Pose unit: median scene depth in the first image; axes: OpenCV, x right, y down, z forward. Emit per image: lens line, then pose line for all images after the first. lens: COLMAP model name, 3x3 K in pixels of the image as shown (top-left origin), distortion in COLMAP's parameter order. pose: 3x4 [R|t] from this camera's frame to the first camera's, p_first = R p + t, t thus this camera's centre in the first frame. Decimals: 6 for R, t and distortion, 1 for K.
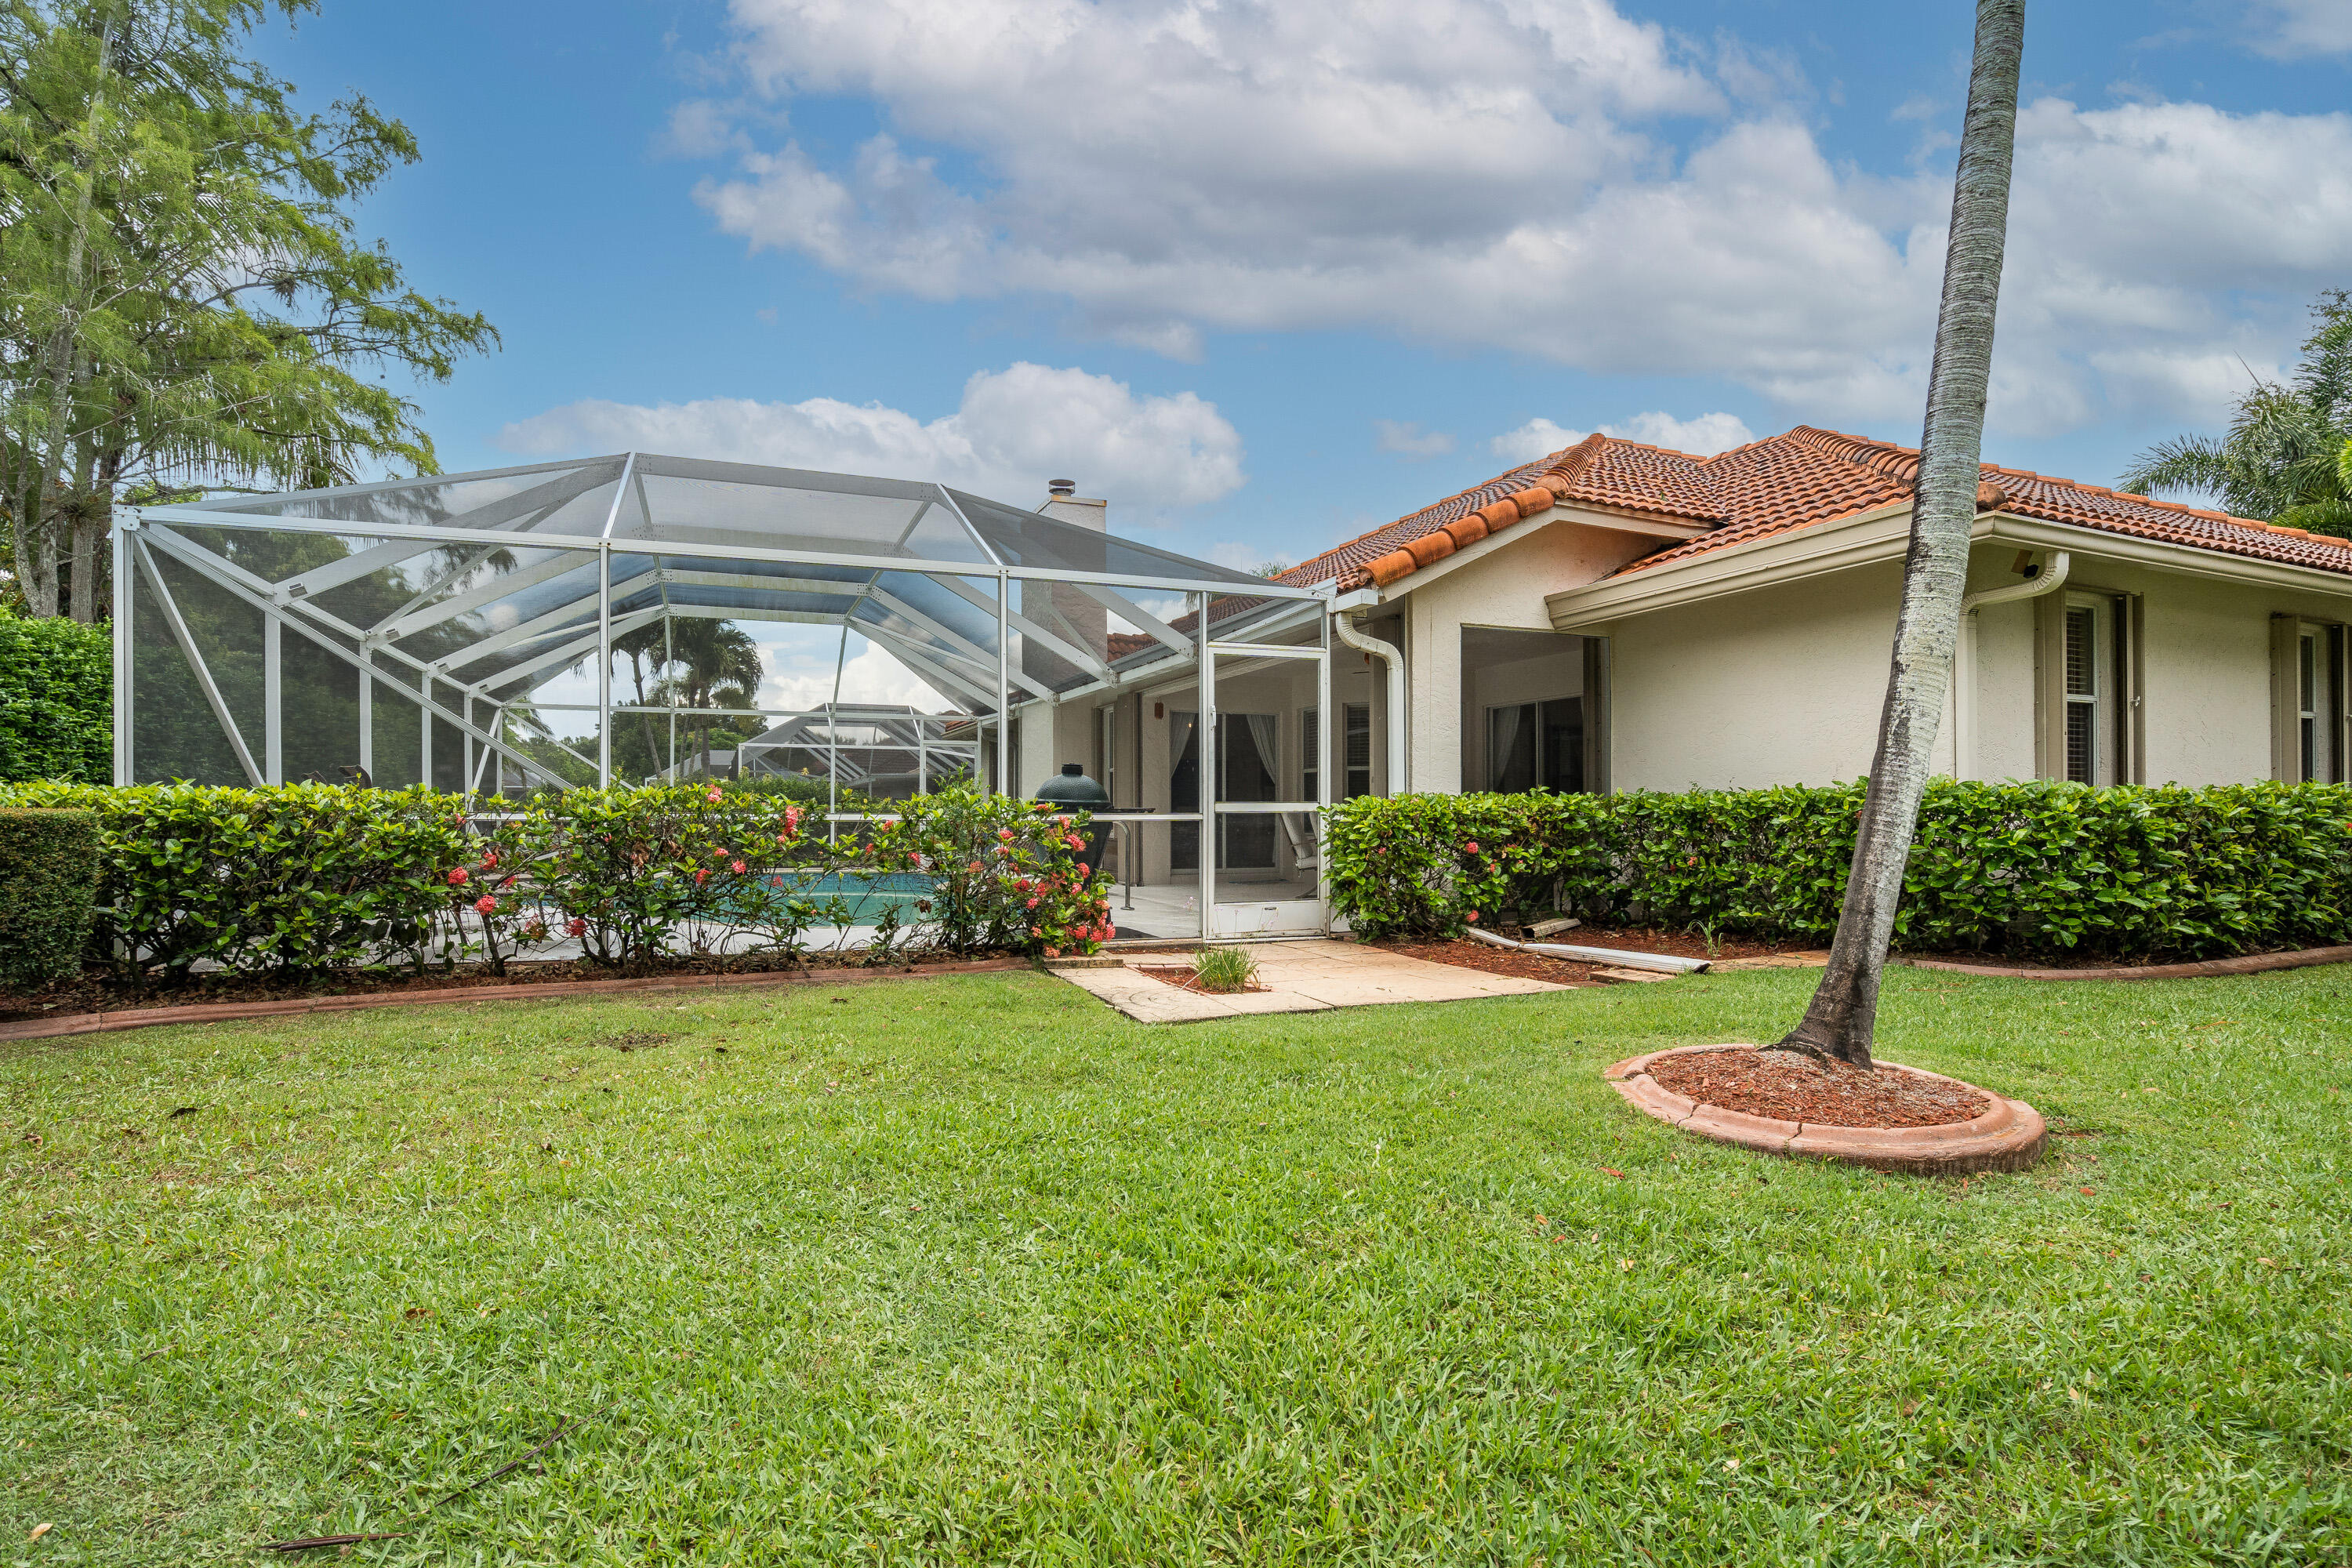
lens RADIAL K [[1145.1, 0, 1176.0], [0, 1145.1, 784.0], [0, 0, 1]] dist [-0.049386, -0.000183]
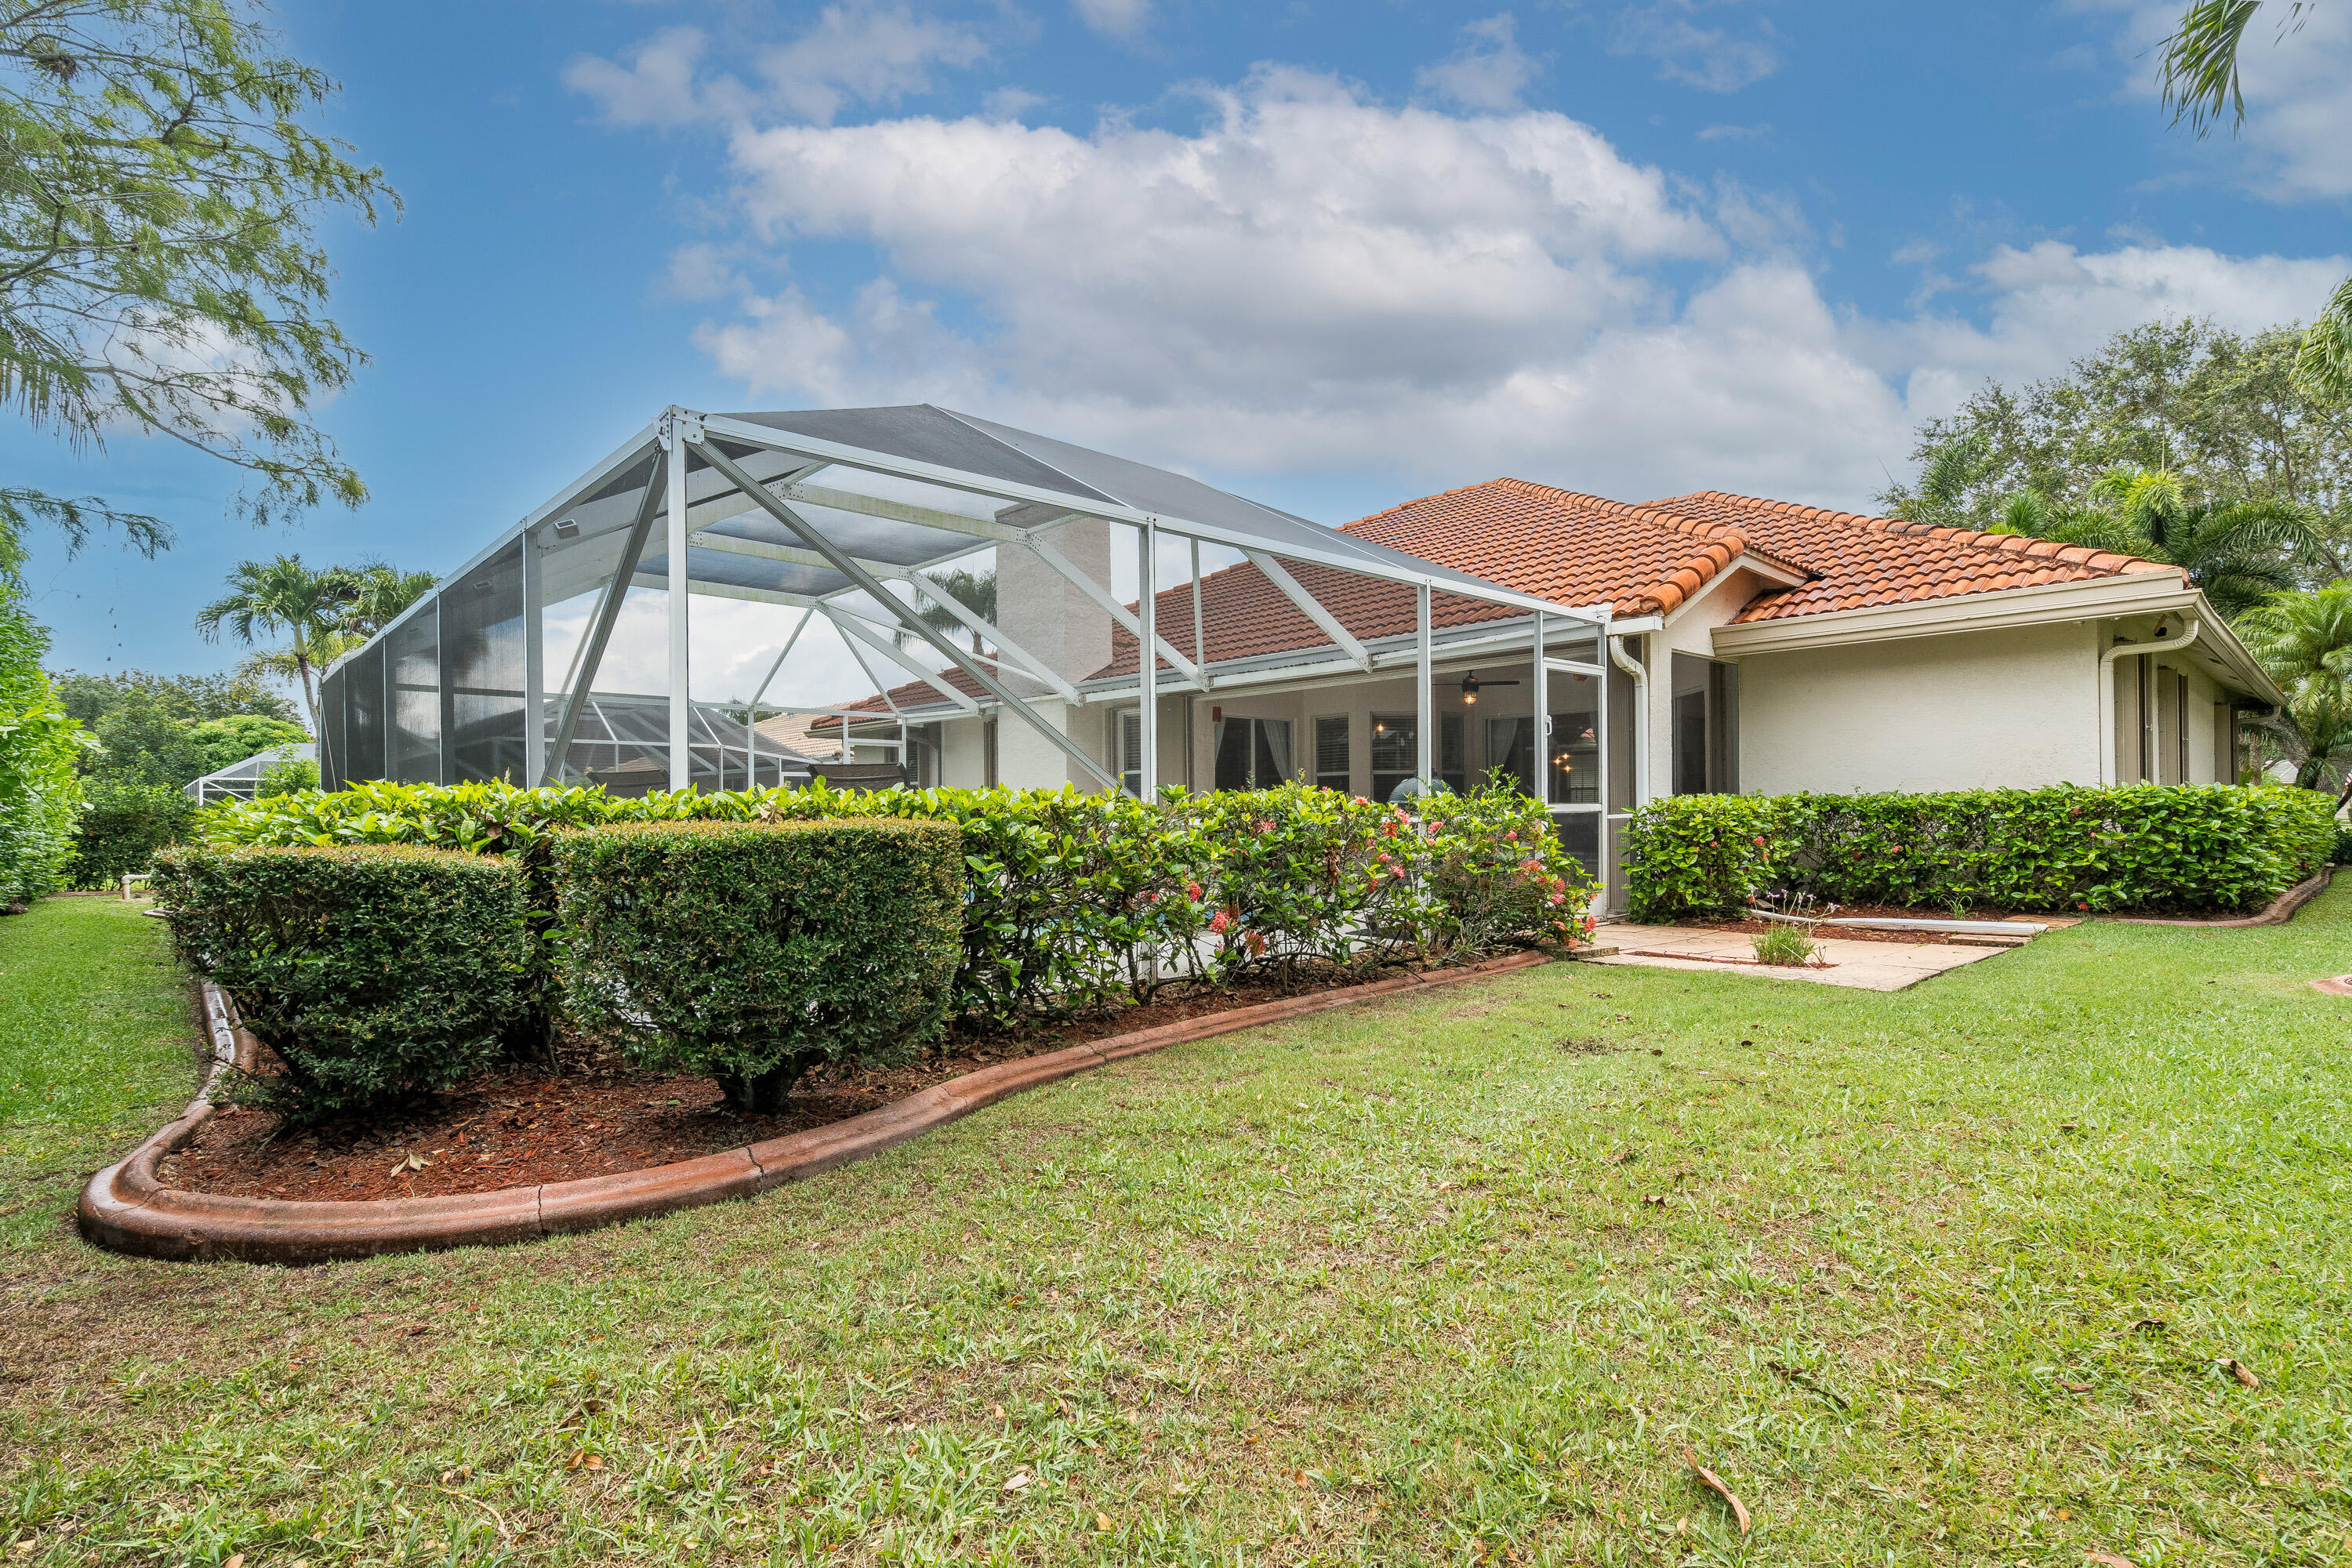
lens RADIAL K [[1145.1, 0, 1176.0], [0, 1145.1, 784.0], [0, 0, 1]] dist [-0.049386, -0.000183]
pose [[0.932682, 0.003156, 0.360685, -0.647669], [-0.000942, 0.999980, -0.006313, 0.003244], [-0.360697, 0.005548, 0.932666, 0.119036]]
